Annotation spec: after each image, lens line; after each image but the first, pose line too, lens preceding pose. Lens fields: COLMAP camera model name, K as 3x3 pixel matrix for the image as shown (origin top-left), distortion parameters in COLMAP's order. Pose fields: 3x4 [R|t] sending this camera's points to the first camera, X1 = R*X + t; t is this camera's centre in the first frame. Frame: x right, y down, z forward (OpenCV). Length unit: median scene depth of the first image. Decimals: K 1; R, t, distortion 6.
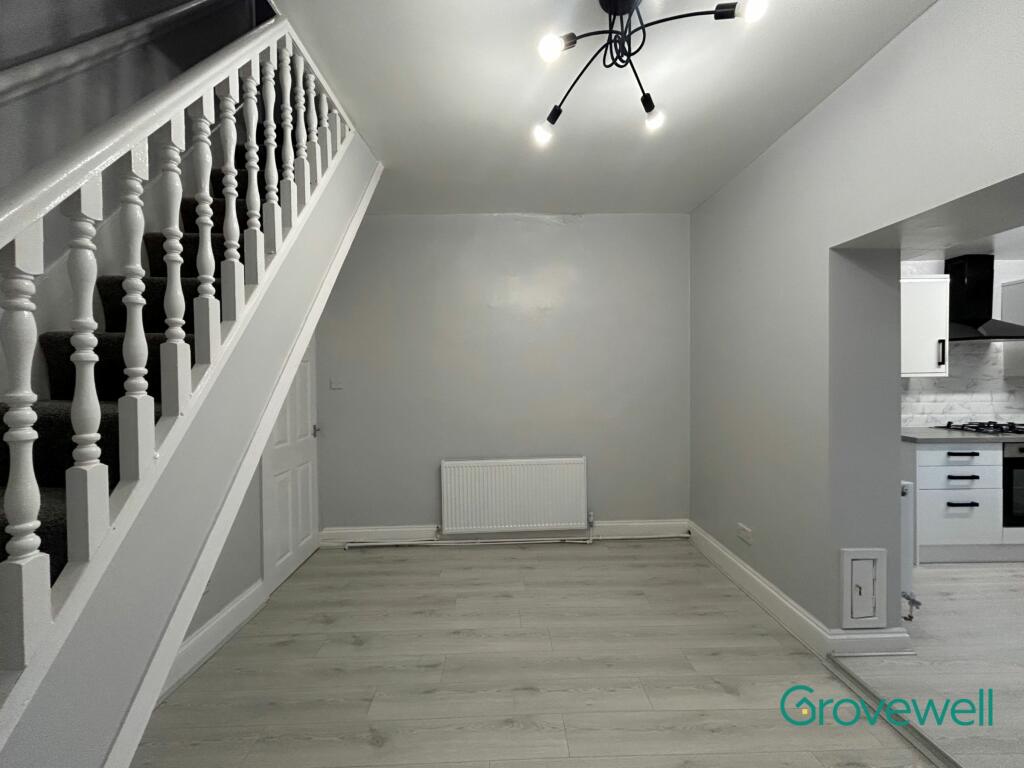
lens RADIAL K [[416.3, 0, 512.0], [0, 416.3, 384.0], [0, 0, 1]] dist [-0.001626, -0.000147]
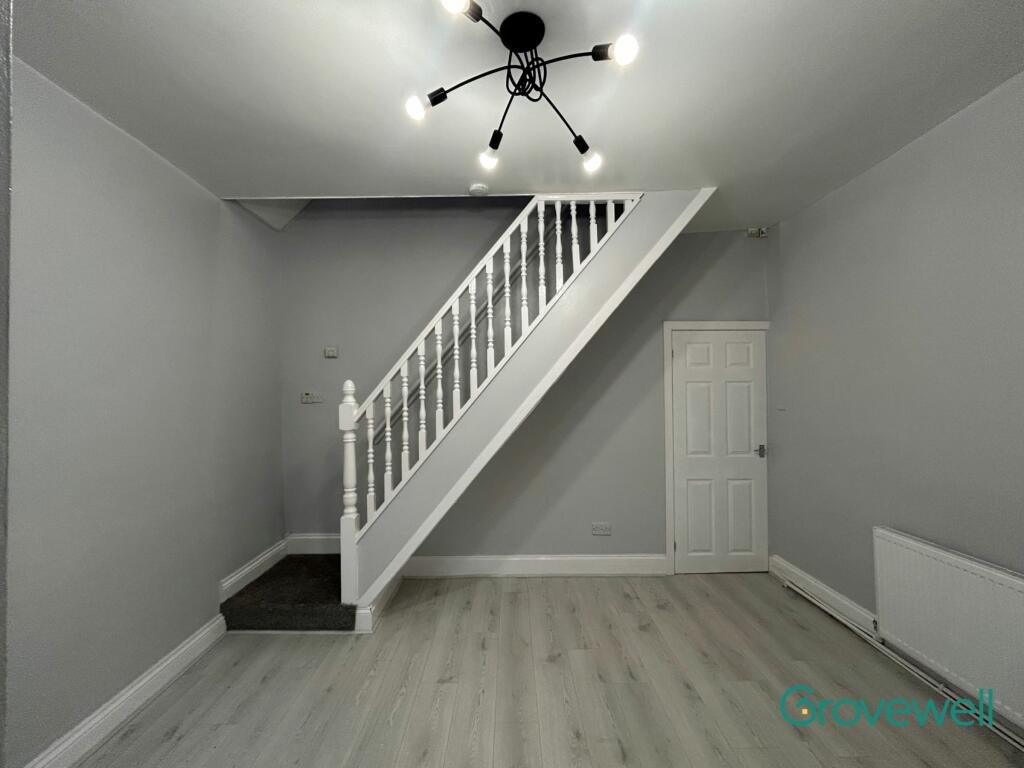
lens RADIAL K [[416.3, 0, 512.0], [0, 416.3, 384.0], [0, 0, 1]] dist [-0.001626, -0.000147]
pose [[-0.047262, -0.011727, -0.998814, 0.612251], [-0.003708, 0.999926, -0.011564, -0.036210], [0.998876, 0.003157, -0.047302, 0.508748]]
